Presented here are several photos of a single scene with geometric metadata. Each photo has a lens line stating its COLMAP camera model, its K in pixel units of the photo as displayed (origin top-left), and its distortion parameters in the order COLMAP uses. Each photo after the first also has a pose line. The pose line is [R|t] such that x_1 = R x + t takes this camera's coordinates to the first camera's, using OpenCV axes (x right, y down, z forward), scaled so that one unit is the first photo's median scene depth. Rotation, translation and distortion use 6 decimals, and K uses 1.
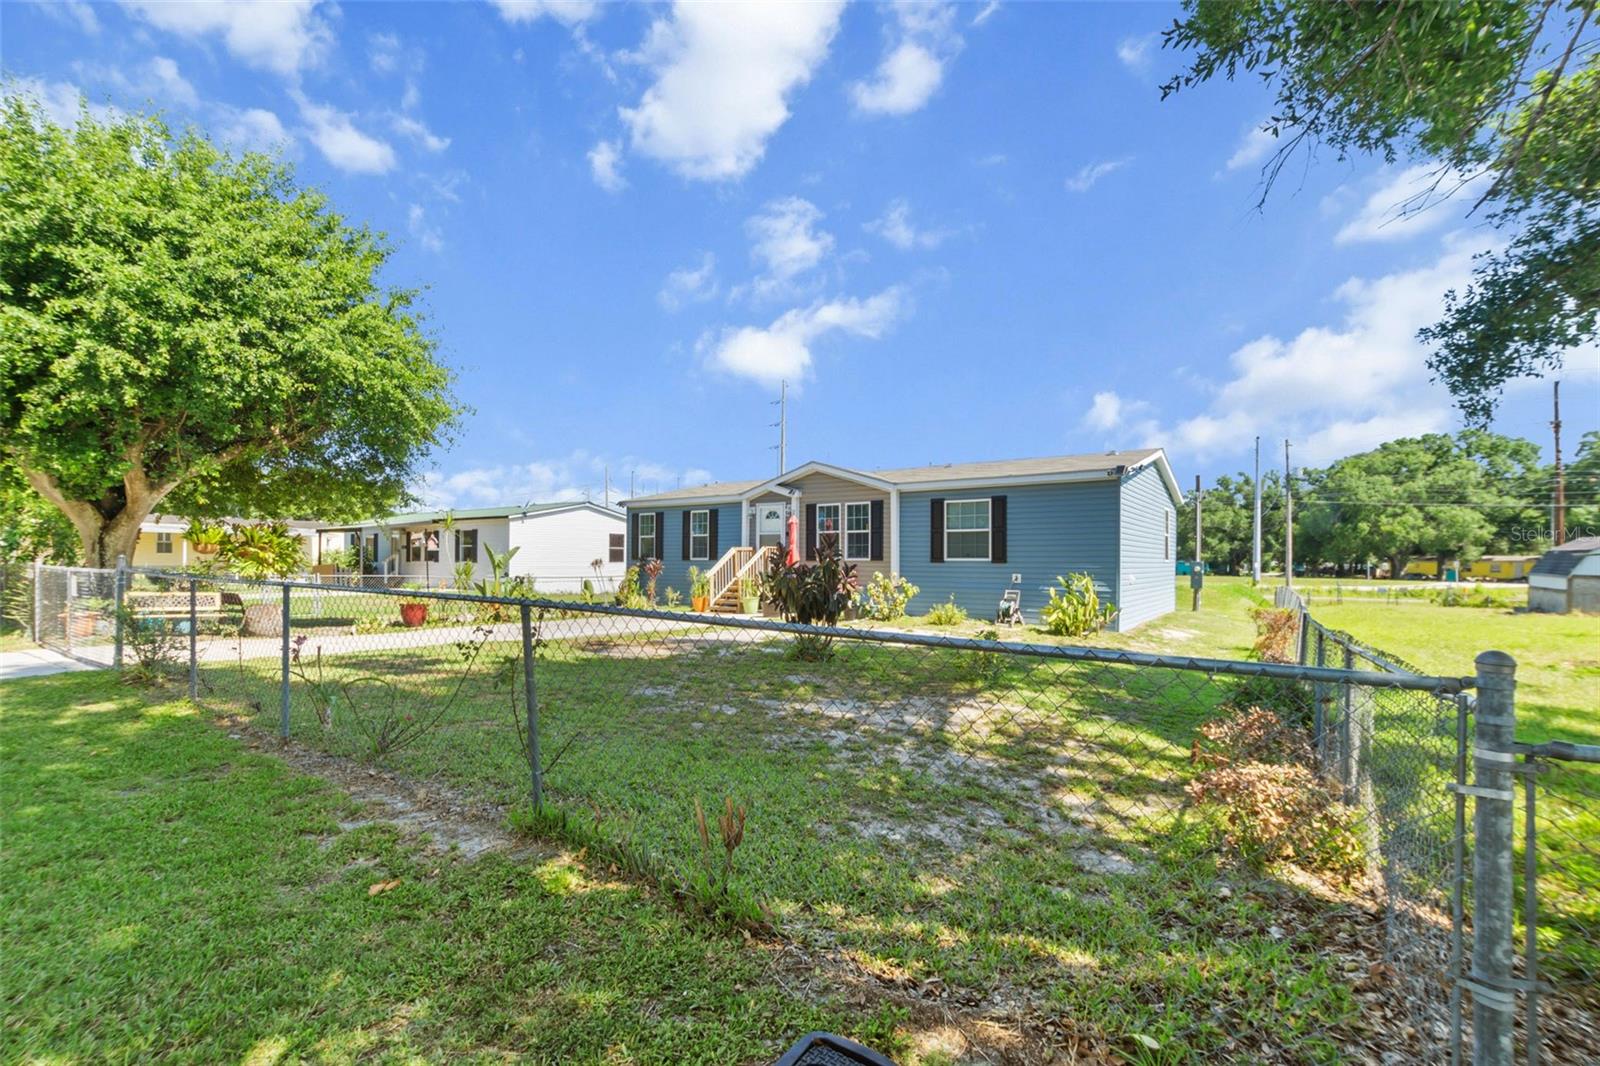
lens RADIAL K [[725.5, 0, 809.1], [0, 725.5, 570.4], [0, 0, 1]] dist [-0.023976, 0.011707]
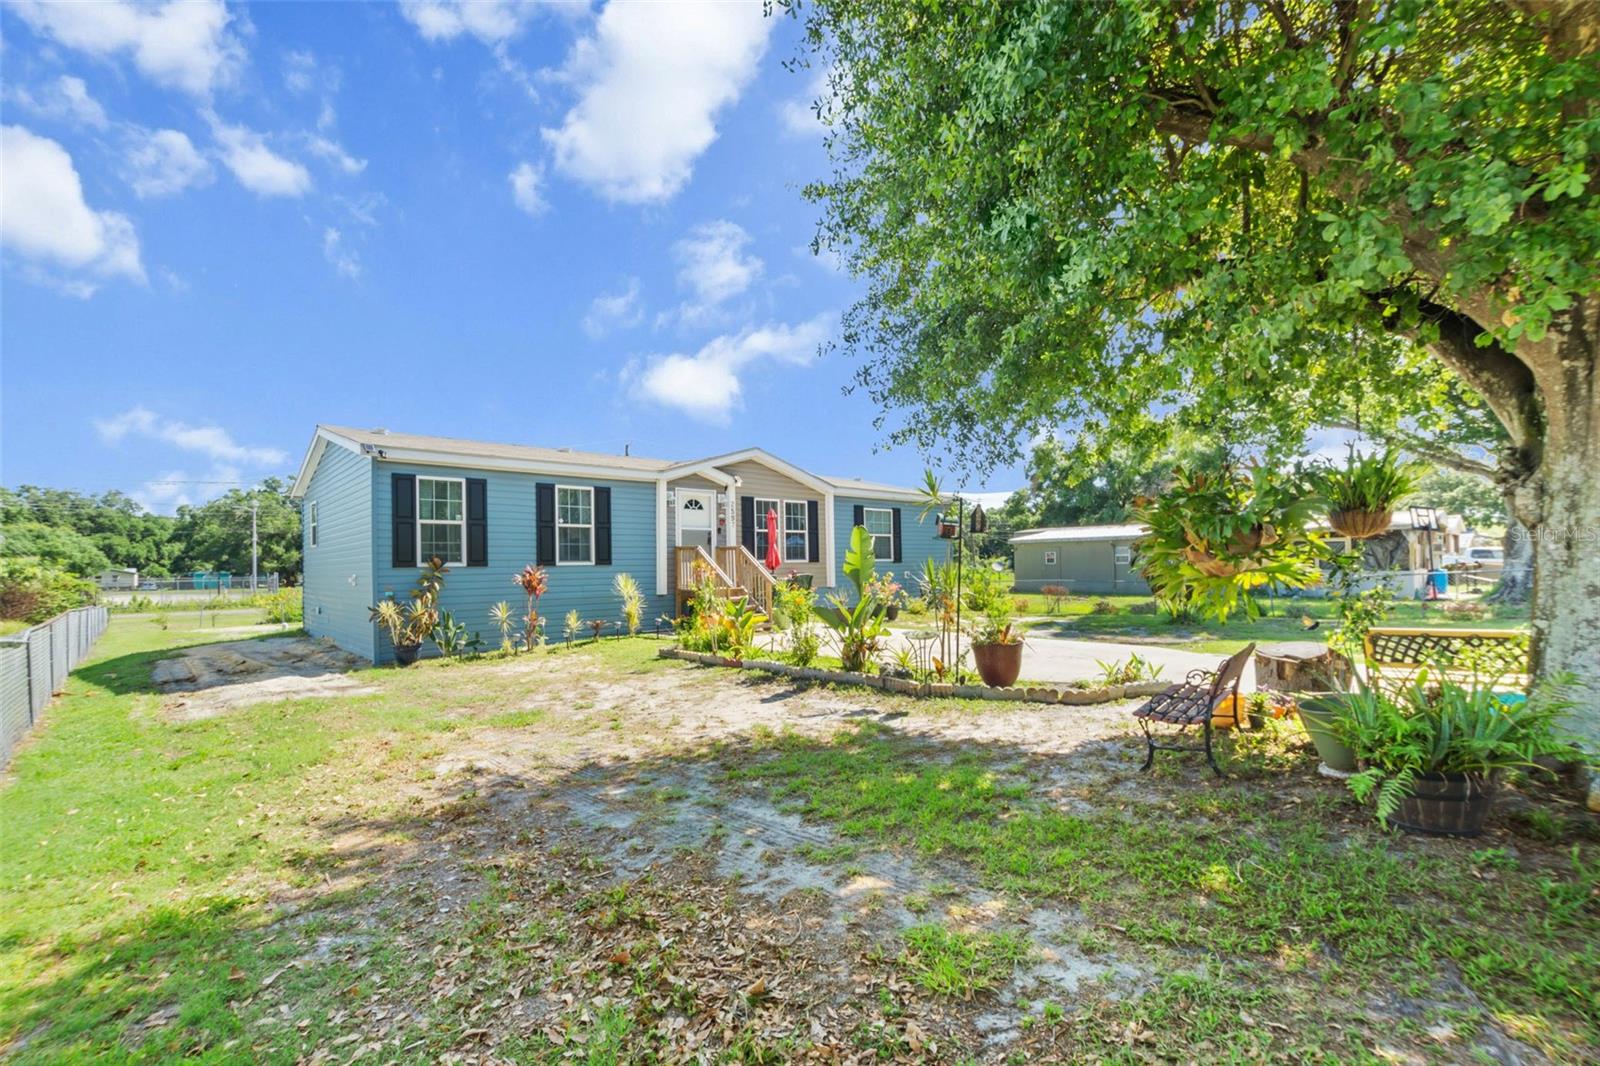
lens RADIAL K [[742.2, 0, 806.5], [0, 742.2, 572.5], [0, 0, 1]] dist [-0.014231, 0.001202]
pose [[0.202197, -0.015822, 0.979217, -0.933159], [0.027922, 0.999556, 0.010385, -0.011980], [-0.978947, 0.025241, 0.202549, 0.860270]]
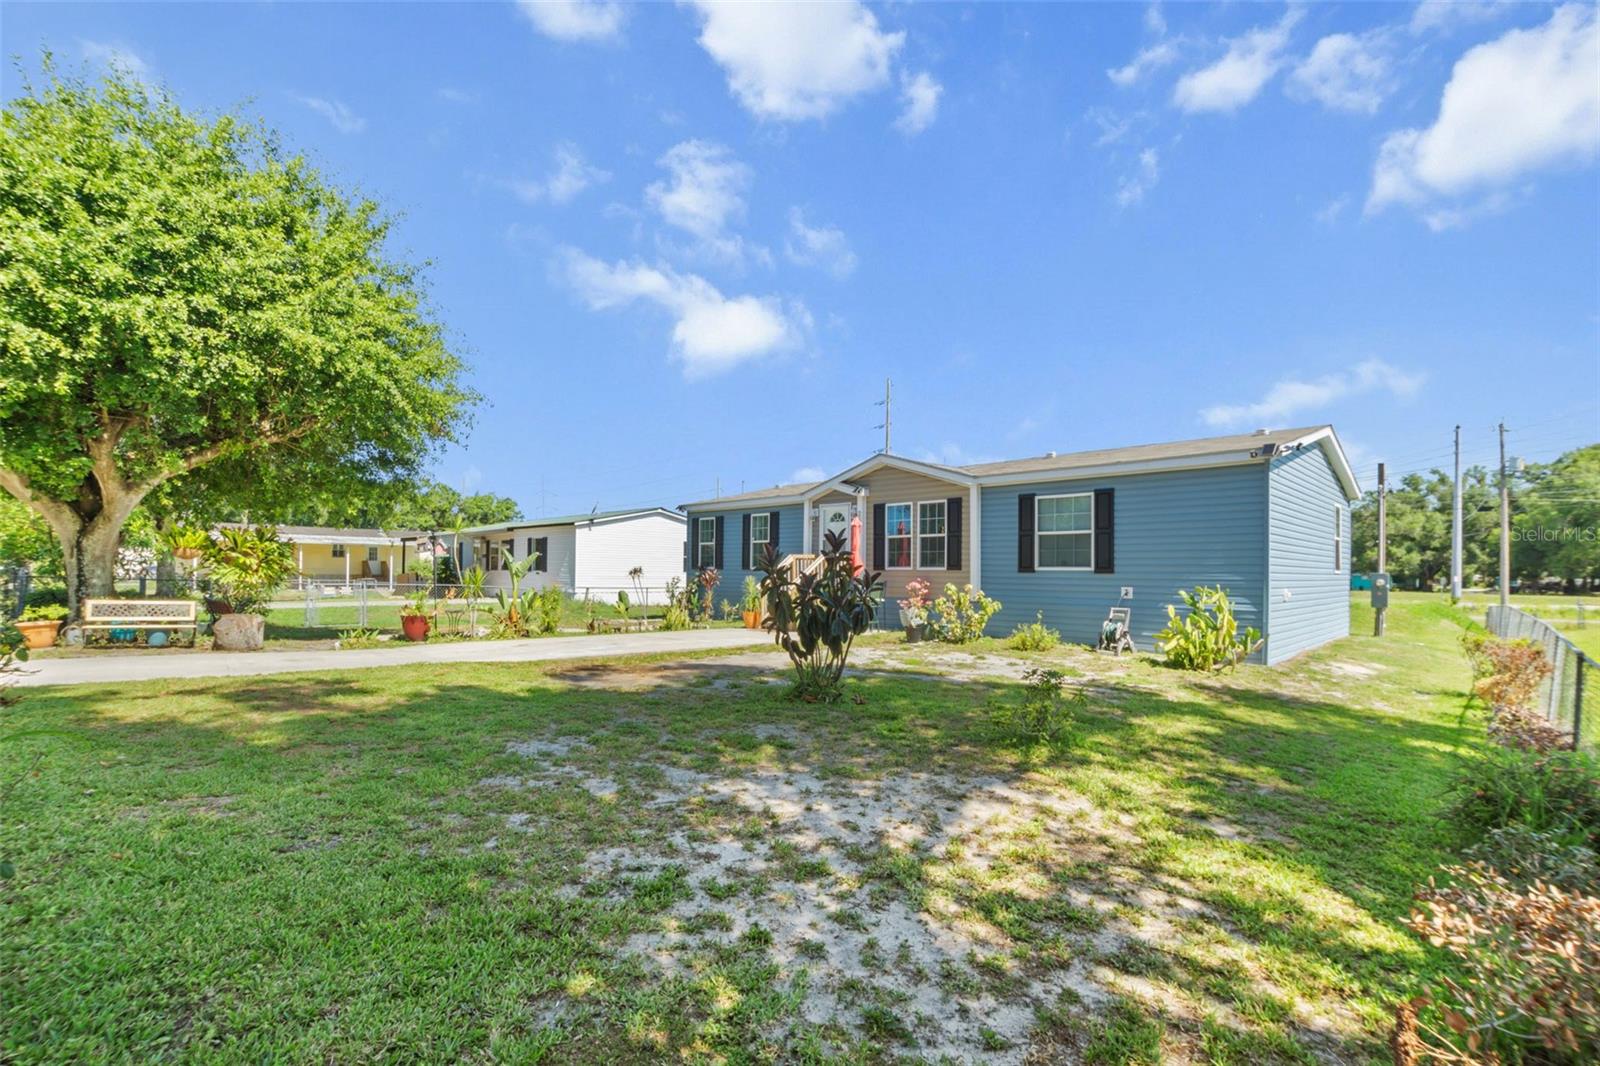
lens RADIAL K [[742.2, 0, 806.5], [0, 742.2, 572.5], [0, 0, 1]] dist [-0.014231, 0.001202]
pose [[0.986295, 0.003490, -0.164956, 0.071121], [-0.005701, 0.999900, -0.012933, 0.001277], [0.164894, 0.013696, 0.986216, 0.140027]]
